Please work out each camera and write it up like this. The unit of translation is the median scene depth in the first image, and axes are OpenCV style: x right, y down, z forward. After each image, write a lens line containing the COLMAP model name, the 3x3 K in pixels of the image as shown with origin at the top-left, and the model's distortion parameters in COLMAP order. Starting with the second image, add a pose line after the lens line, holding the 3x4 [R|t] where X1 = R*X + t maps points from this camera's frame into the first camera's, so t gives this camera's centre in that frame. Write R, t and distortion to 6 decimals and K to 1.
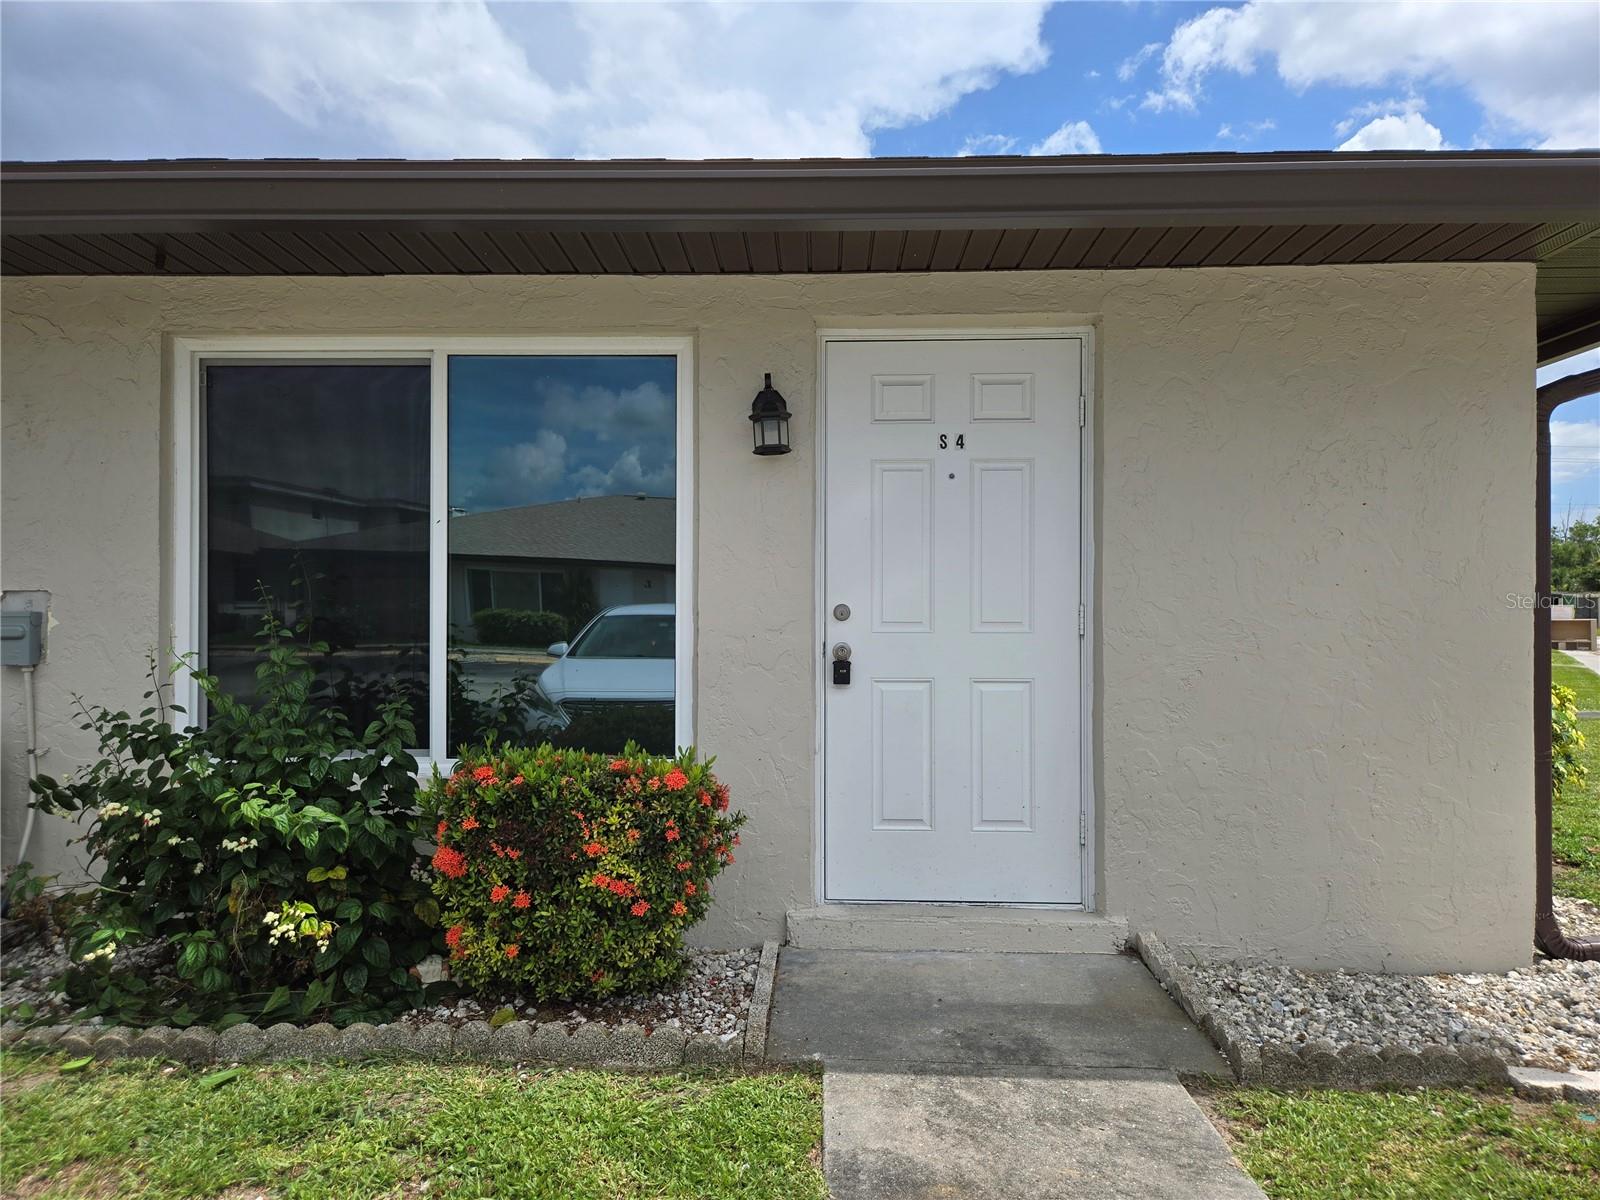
lens RADIAL K [[1069.8, 0, 801.4], [0, 1069.8, 602.9], [0, 0, 1]] dist [0.080354, -0.073362]
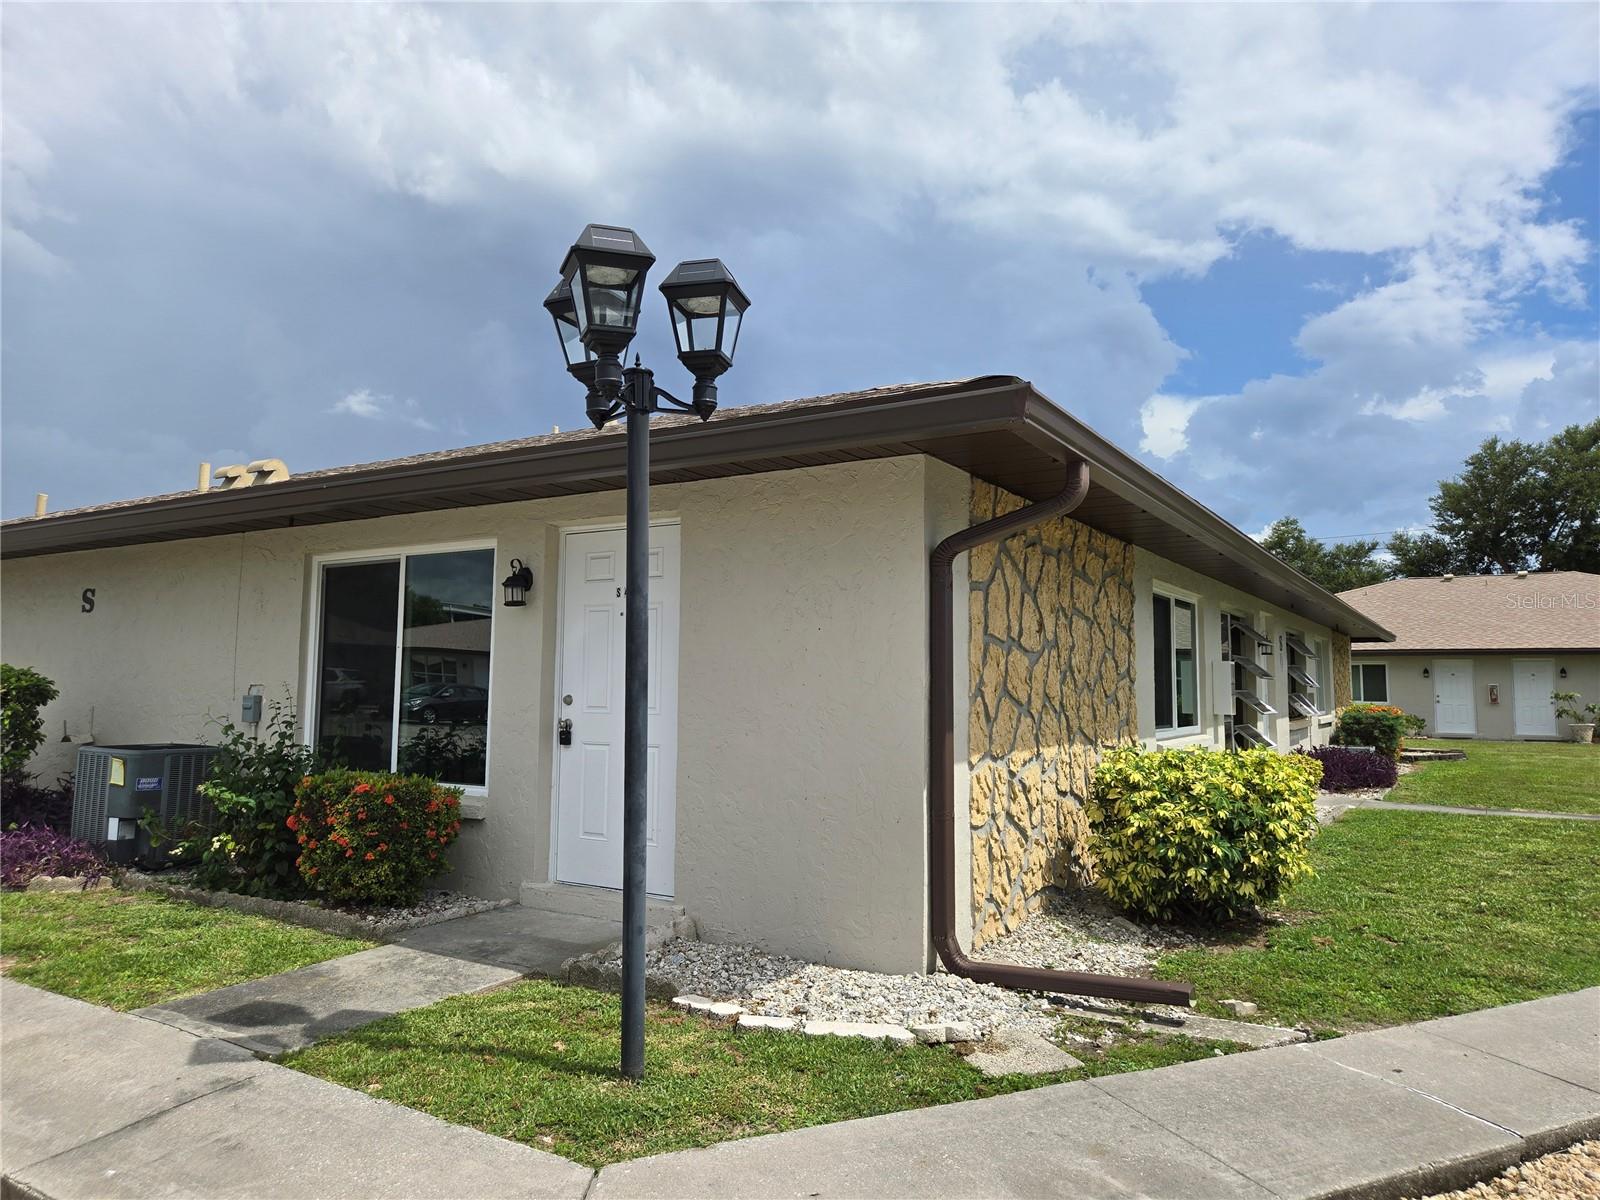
lens RADIAL K [[1069.8, 0, 794.6], [0, 1069.8, 597.8], [0, 0, 1]] dist [0.080354, -0.073362]
pose [[0.861608, -0.034797, -0.506380, 1.167425], [-0.003982, 0.997153, -0.075296, -0.024246], [0.507559, 0.066892, 0.859017, -0.231455]]
